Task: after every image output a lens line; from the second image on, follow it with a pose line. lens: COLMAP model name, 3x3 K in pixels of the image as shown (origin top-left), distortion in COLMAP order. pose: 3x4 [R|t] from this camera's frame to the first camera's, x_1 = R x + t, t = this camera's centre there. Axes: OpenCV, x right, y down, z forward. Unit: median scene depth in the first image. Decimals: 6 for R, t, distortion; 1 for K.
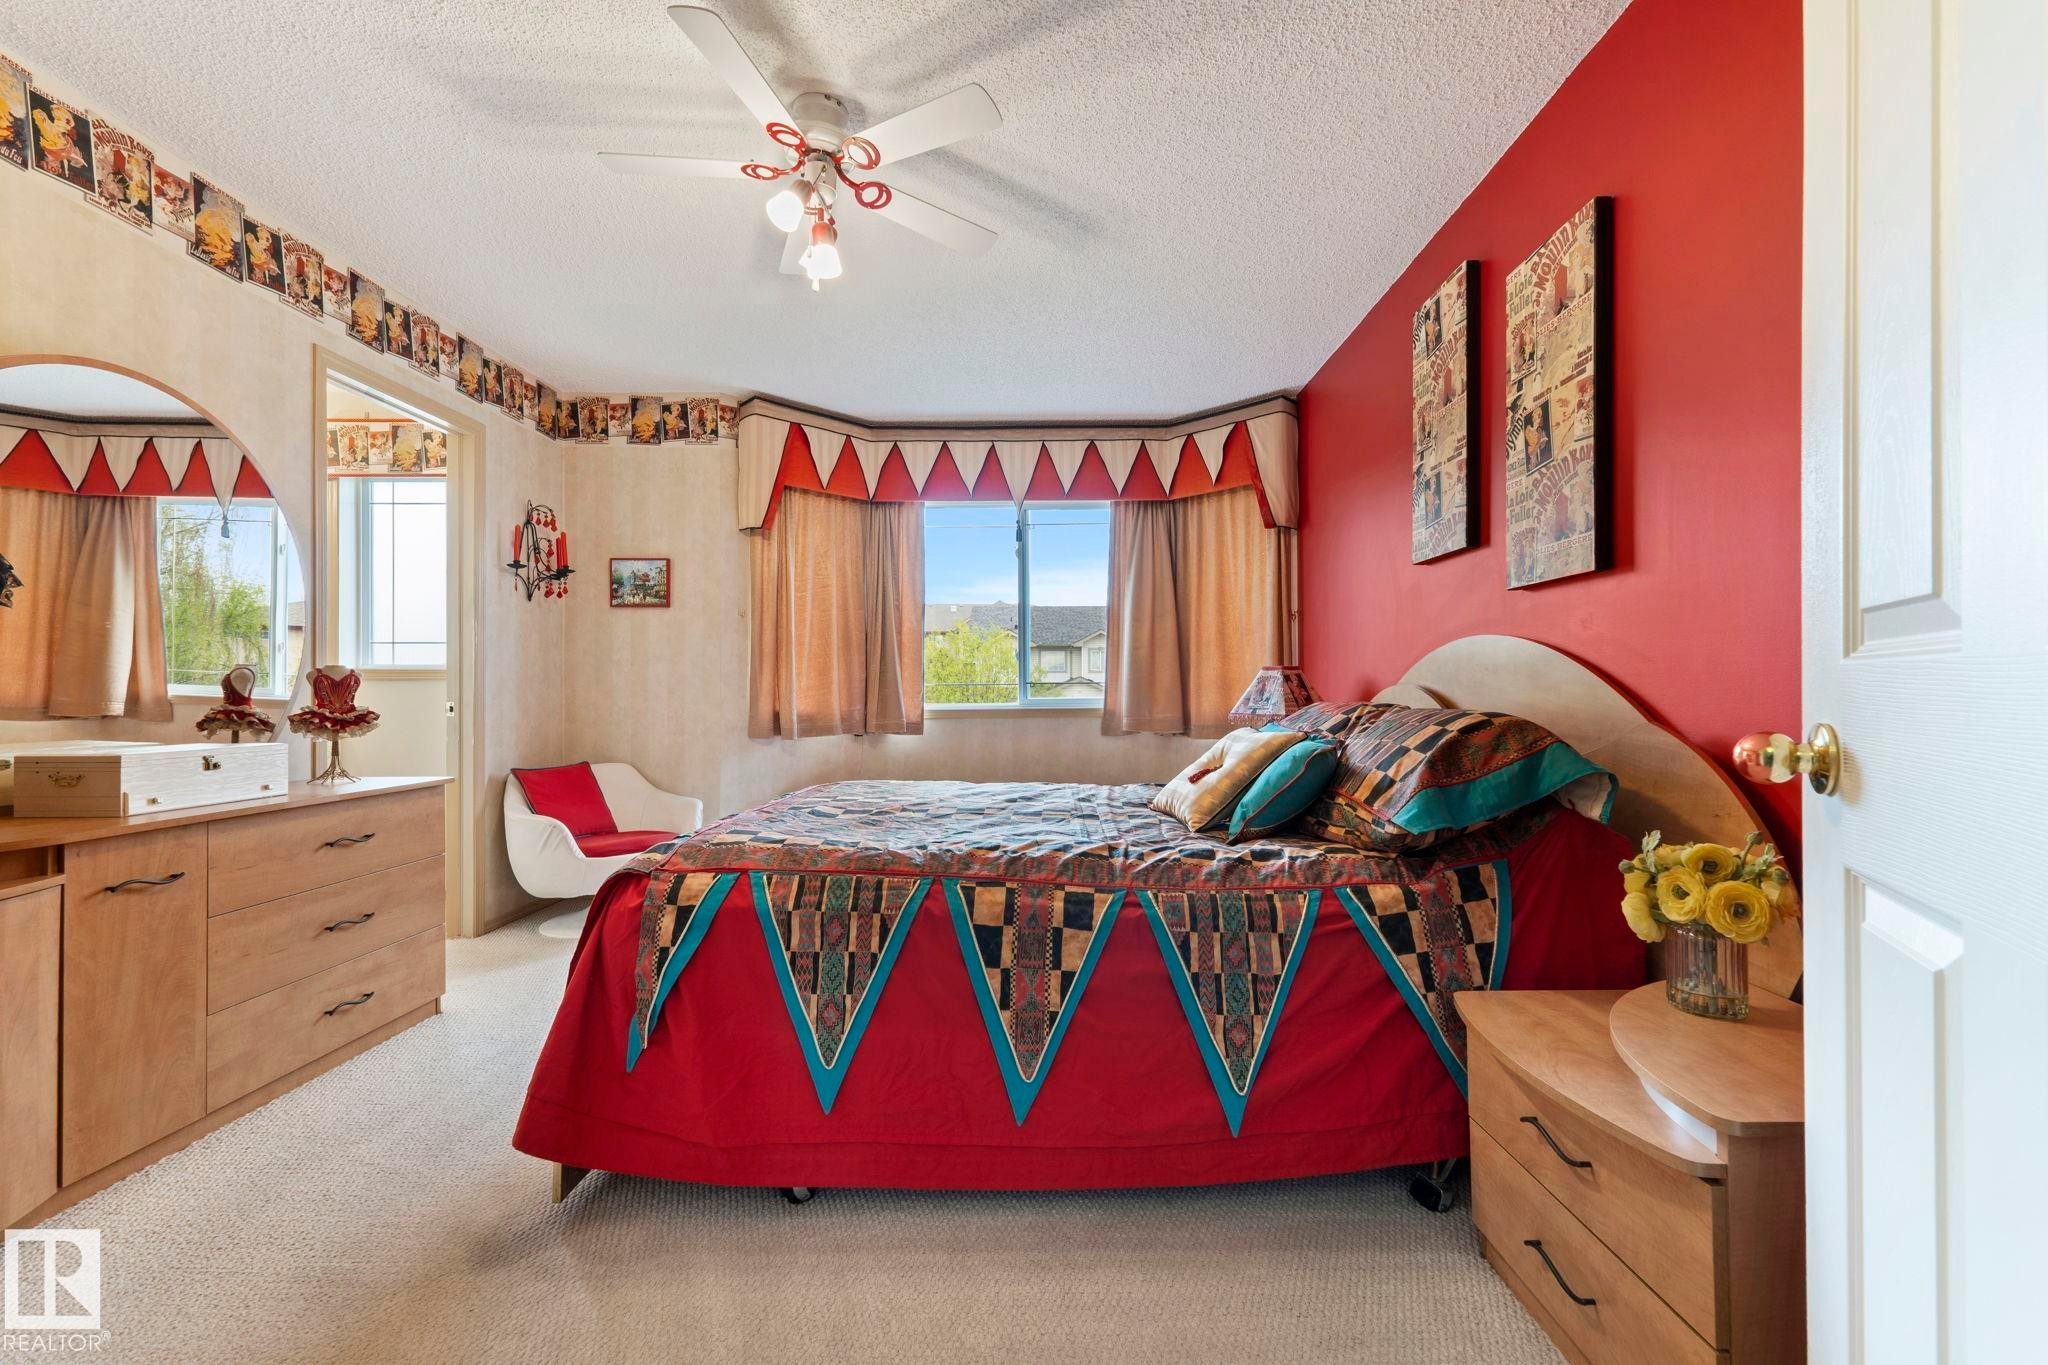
lens RADIAL K [[870.2, 0, 1019.6], [0, 870.2, 691.8], [0, 0, 1]] dist [0.005036, 0.000979]
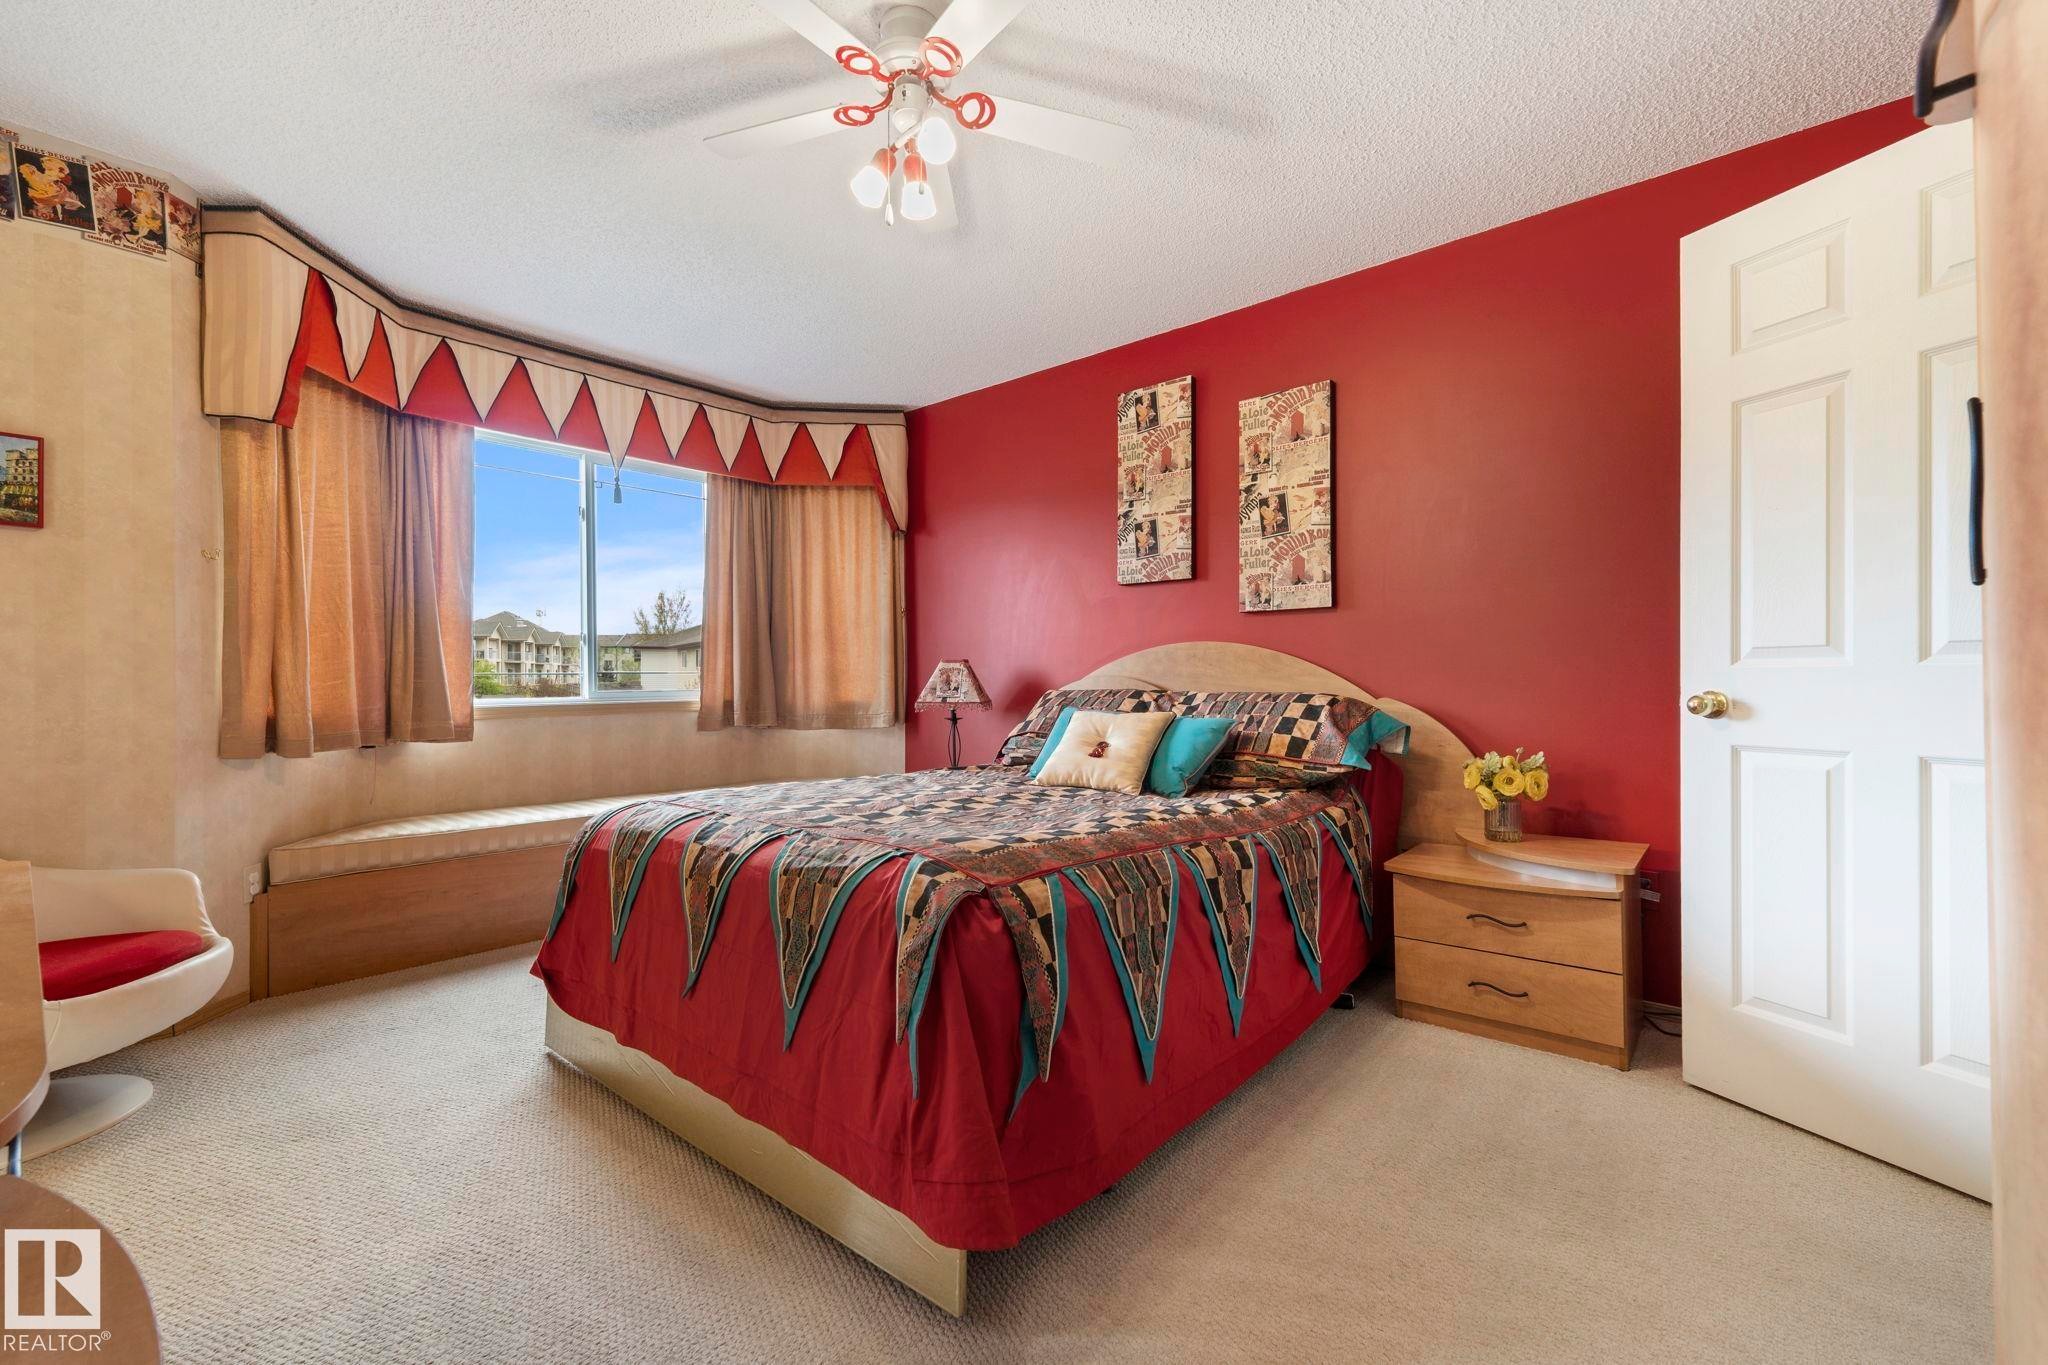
lens RADIAL K [[870.2, 0, 1040.2], [0, 870.2, 689.1], [0, 0, 1]] dist [0.005036, 0.000979]
pose [[0.634733, -0.007556, 0.772694, -0.428743], [0.003462, 0.999970, 0.006934, 0.001504], [-0.772724, -0.001726, 0.634740, 0.170372]]
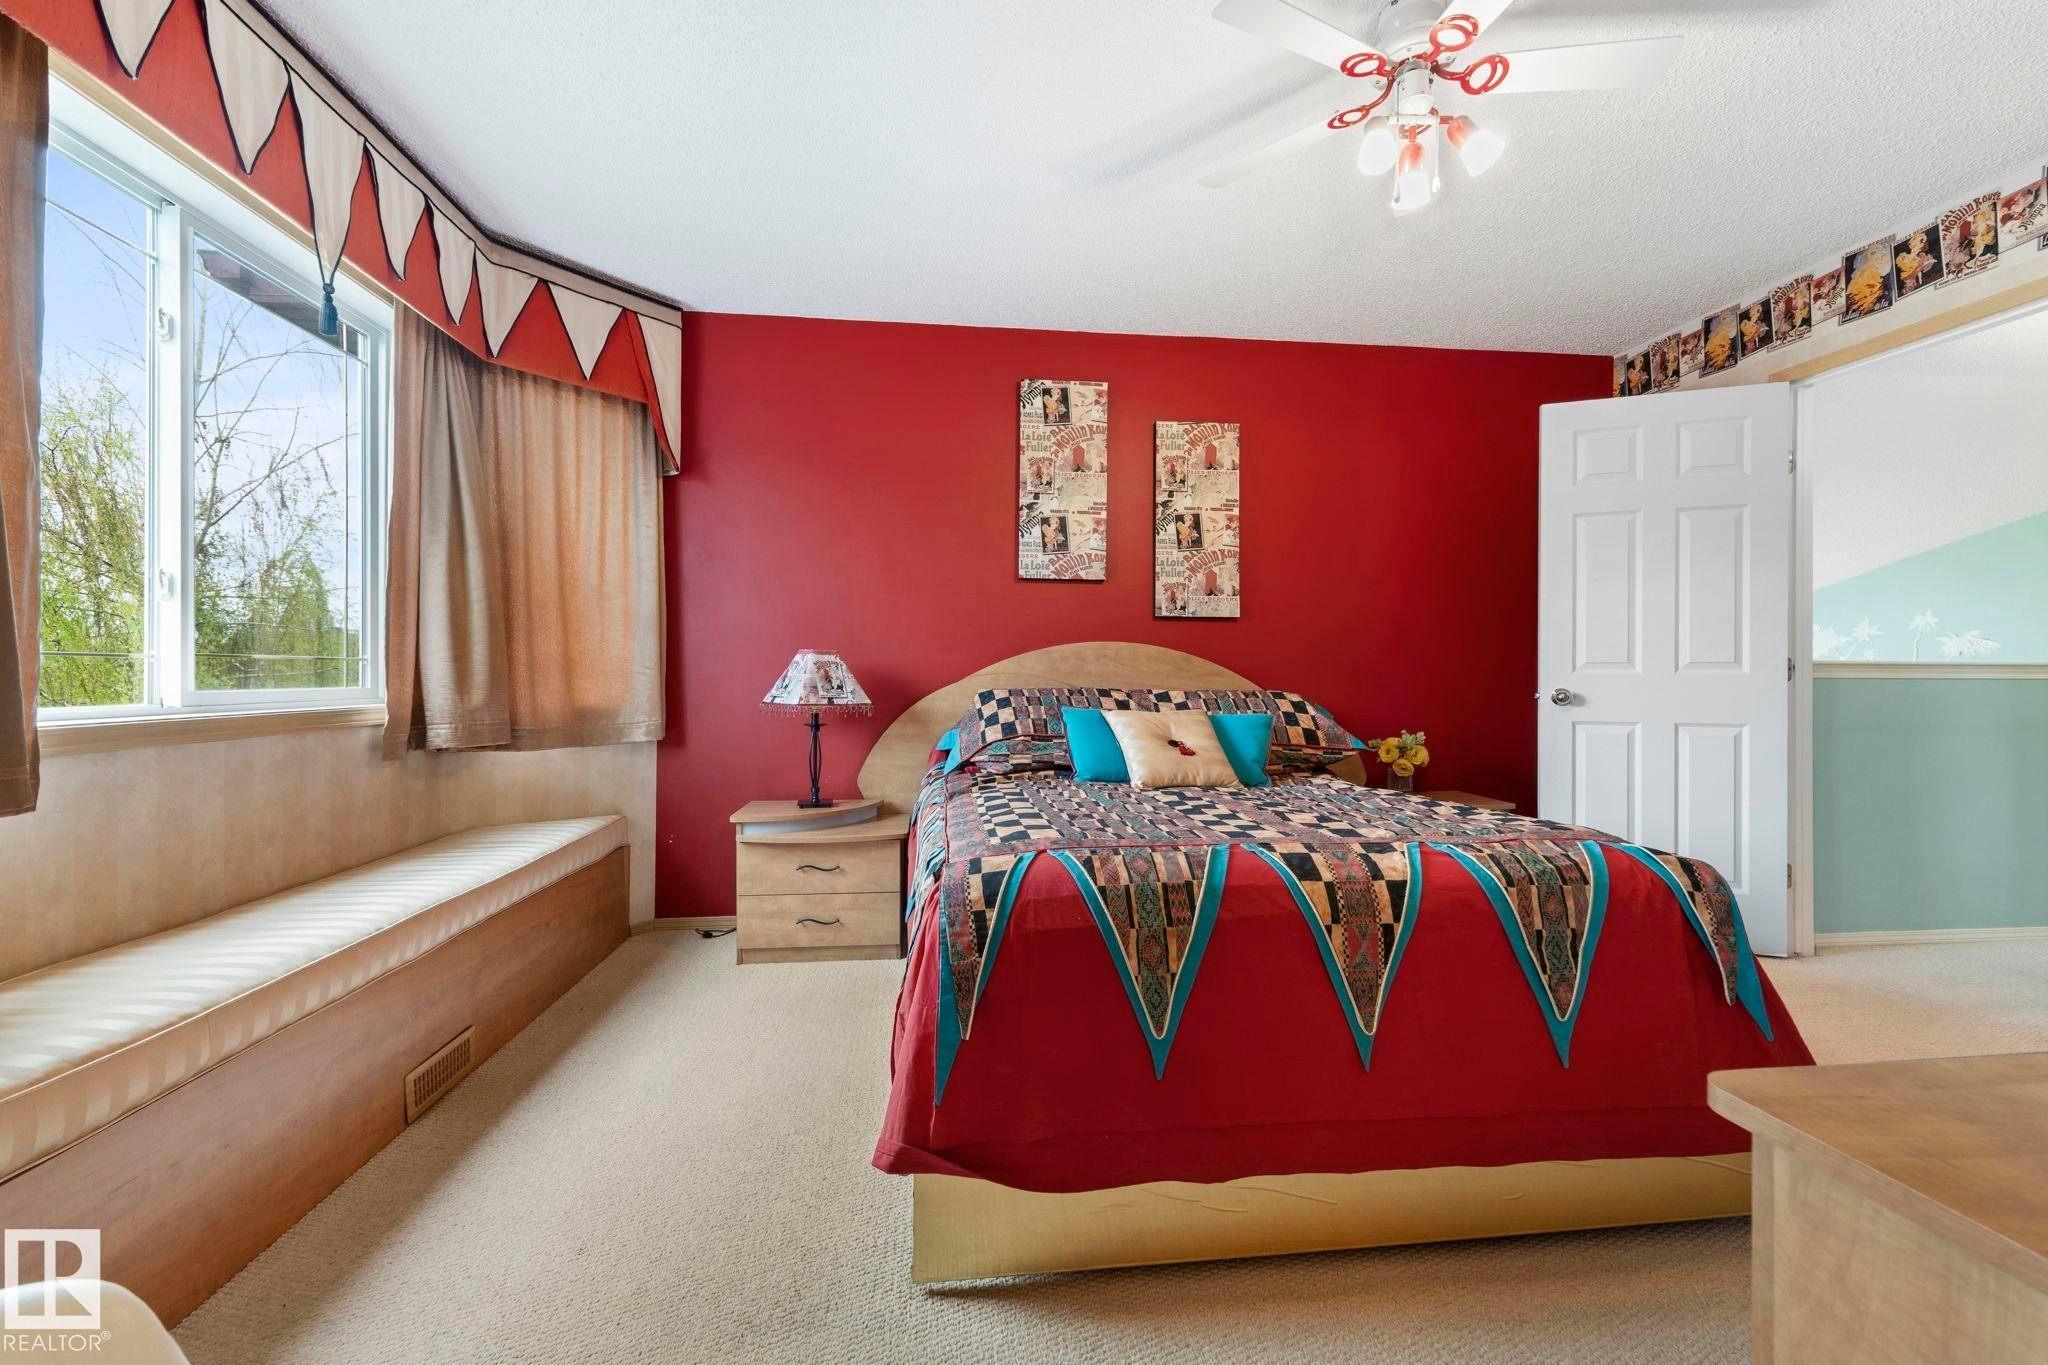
lens RADIAL K [[898.8, 0, 980.0], [0, 898.8, 683.4], [0, 0, 1]] dist [-0.007495, -0.000275]
pose [[-0.142214, -0.000659, 0.989836, -0.546409], [-0.002139, 0.999998, 0.000359, 0.003370], [-0.989834, -0.002066, -0.142215, 0.826310]]
